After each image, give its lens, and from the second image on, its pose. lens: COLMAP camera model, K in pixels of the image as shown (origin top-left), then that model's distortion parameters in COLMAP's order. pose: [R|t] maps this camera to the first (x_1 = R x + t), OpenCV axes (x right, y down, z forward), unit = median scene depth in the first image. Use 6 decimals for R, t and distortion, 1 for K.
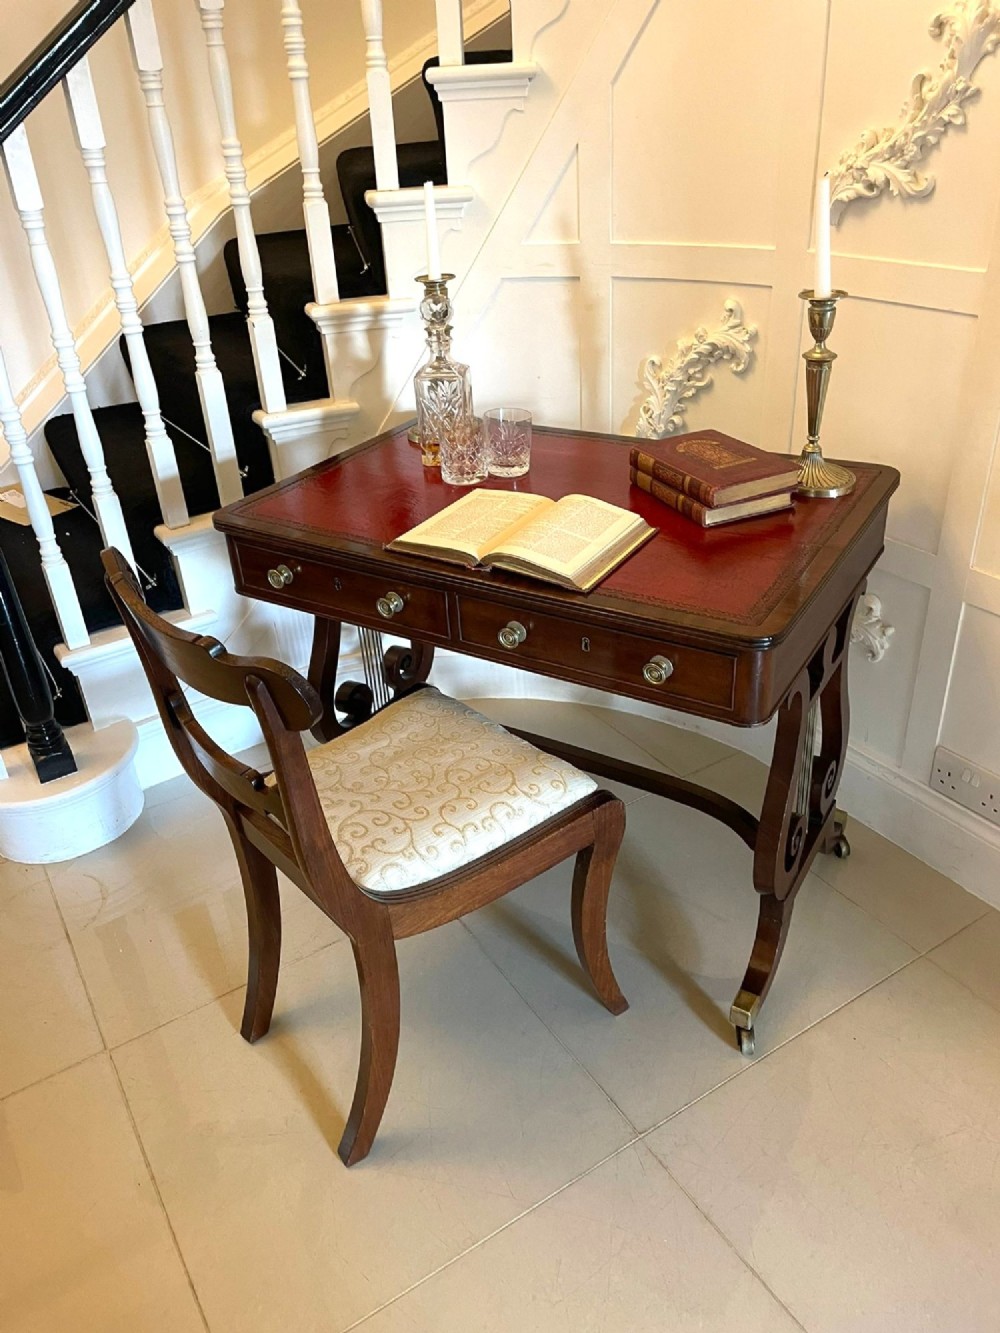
lens RADIAL K [[986.6, 0, 502.7], [0, 986.6, 647.9], [0, 0, 1]] dist [0.014446, -0.066982]
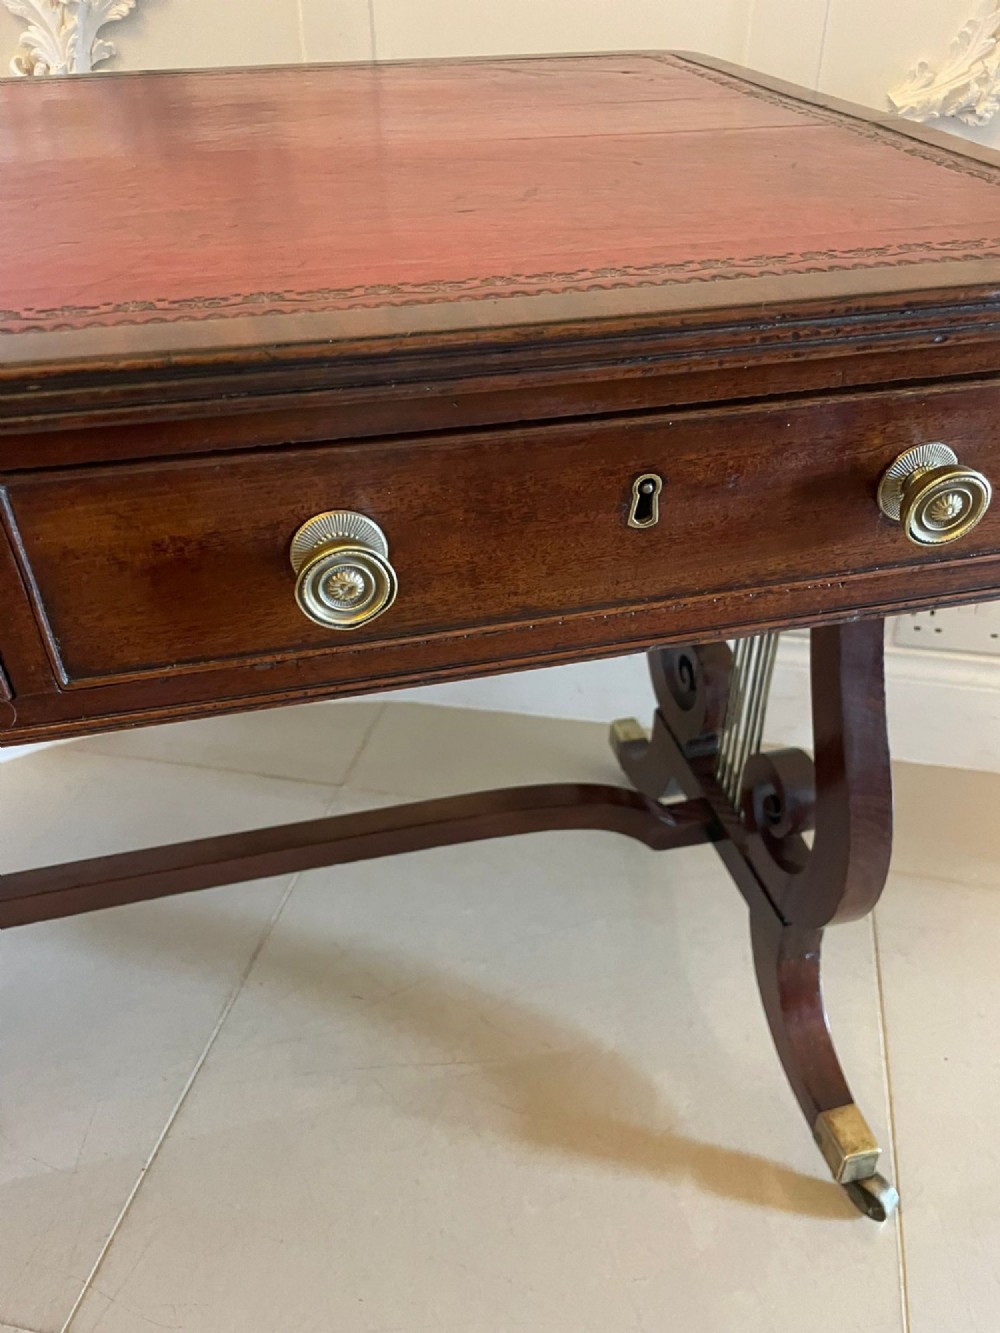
lens RADIAL K [[995.2, 0, 500.0], [0, 995.2, 666.5], [0, 0, 1]] dist [0.029602, -0.069184]
pose [[0.699536, -0.376700, 0.607245, -0.095459], [0.317121, 0.925160, 0.208598, -0.025253], [-0.640377, 0.046648, 0.766642, 0.696822]]
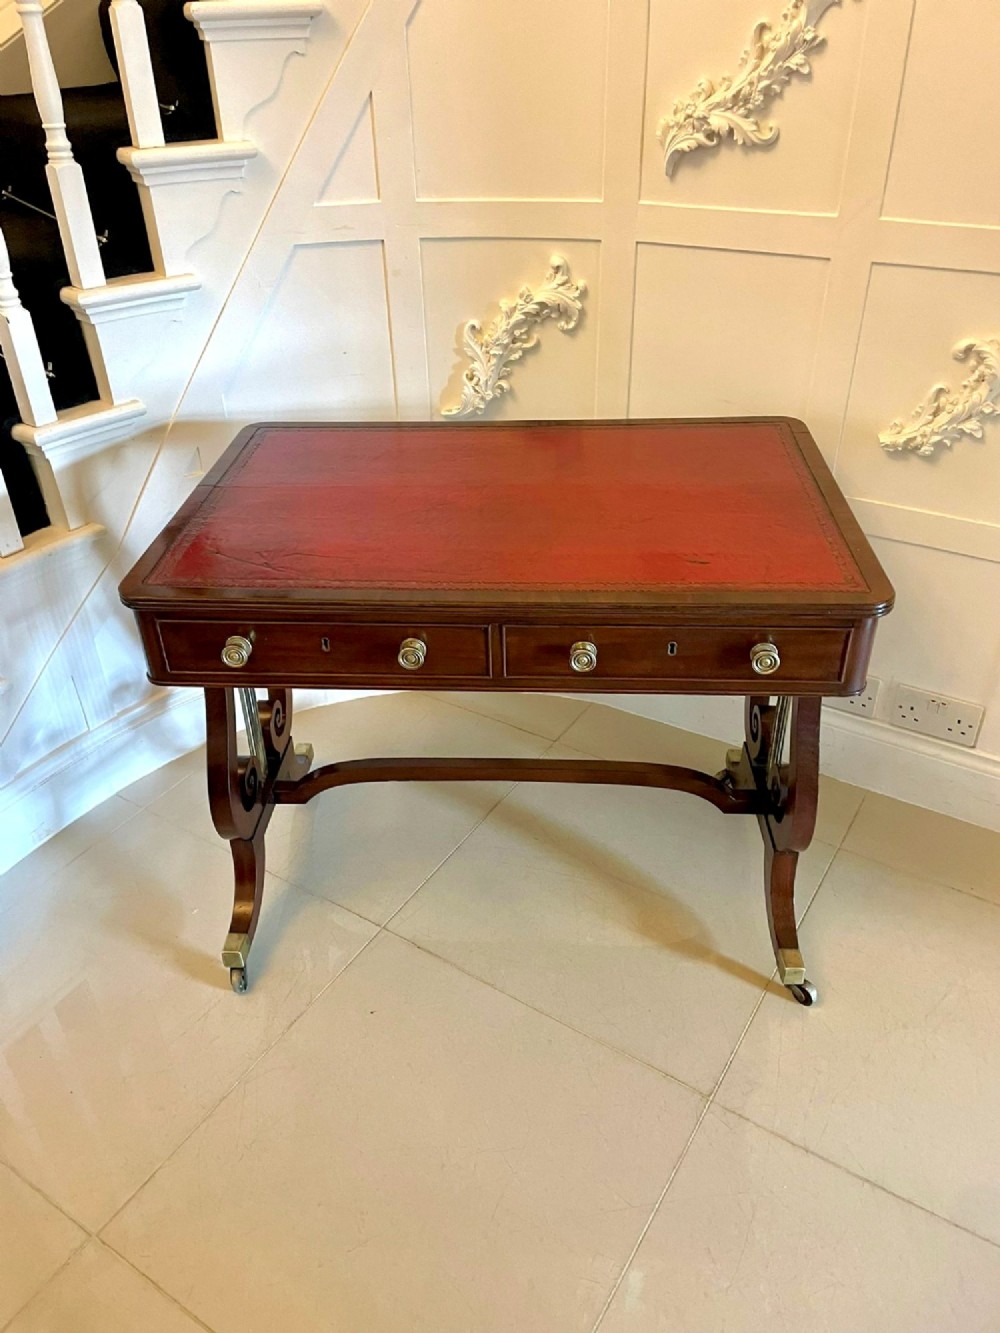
lens RADIAL K [[977.2, 0, 499.0], [0, 977.2, 653.1], [0, 0, 1]] dist [0.011047, -0.059435]
pose [[0.906985, -0.201114, 0.370042, -0.300832], [0.184429, 0.979557, 0.080339, -0.064922], [-0.378635, -0.004620, 0.925535, 0.143922]]
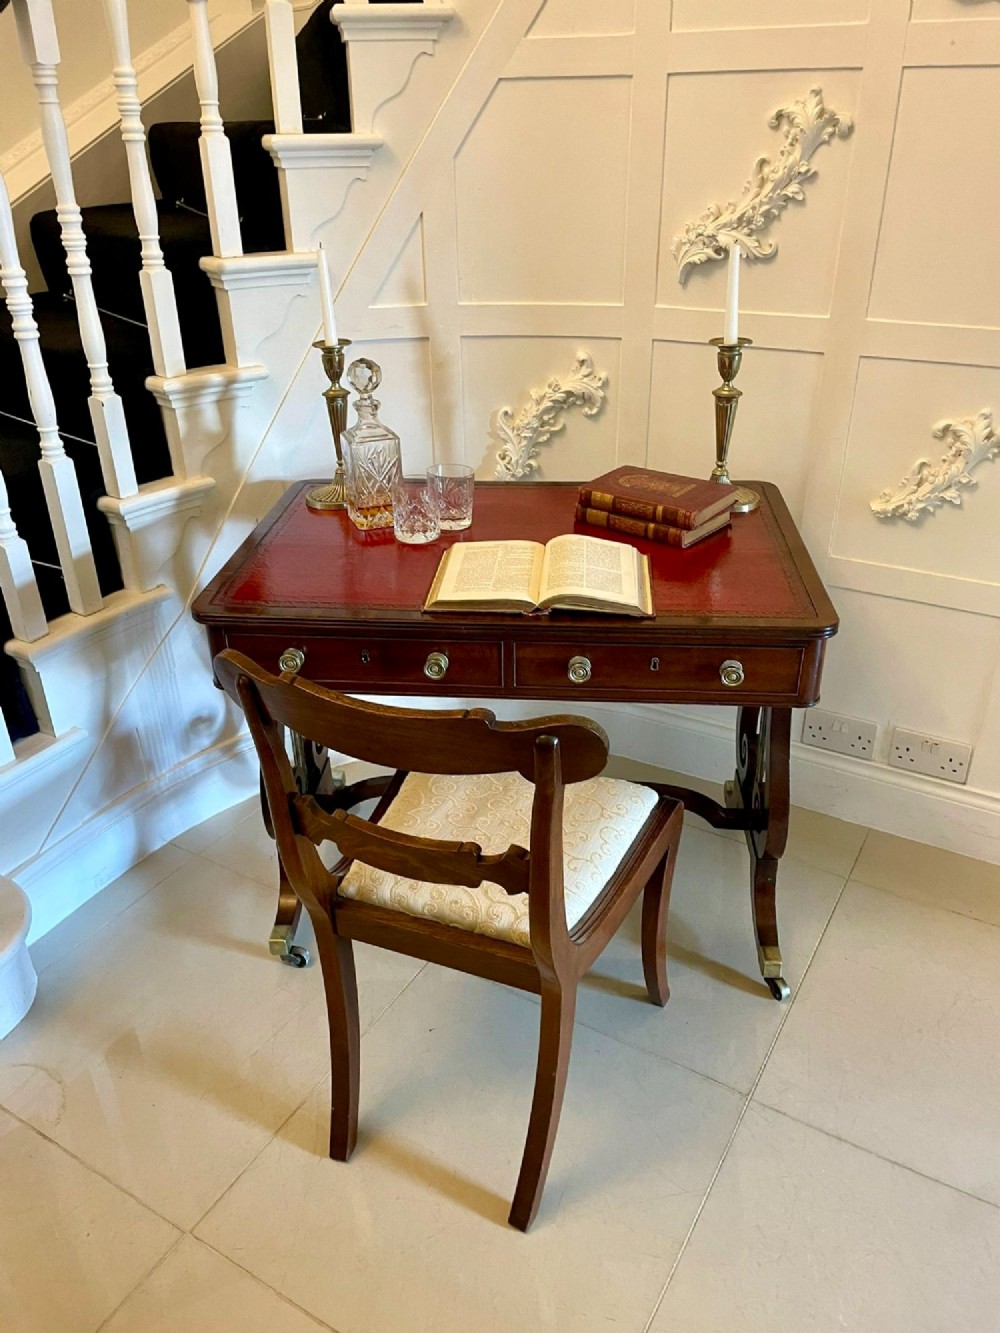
lens RADIAL K [[977.2, 0, 499.0], [0, 977.2, 653.1], [0, 0, 1]] dist [0.011047, -0.059435]
pose [[0.894327, -0.172596, 0.412782, -0.427770], [0.191621, 0.981457, -0.004788, -0.036313], [-0.404302, 0.083379, 0.910817, 0.070617]]
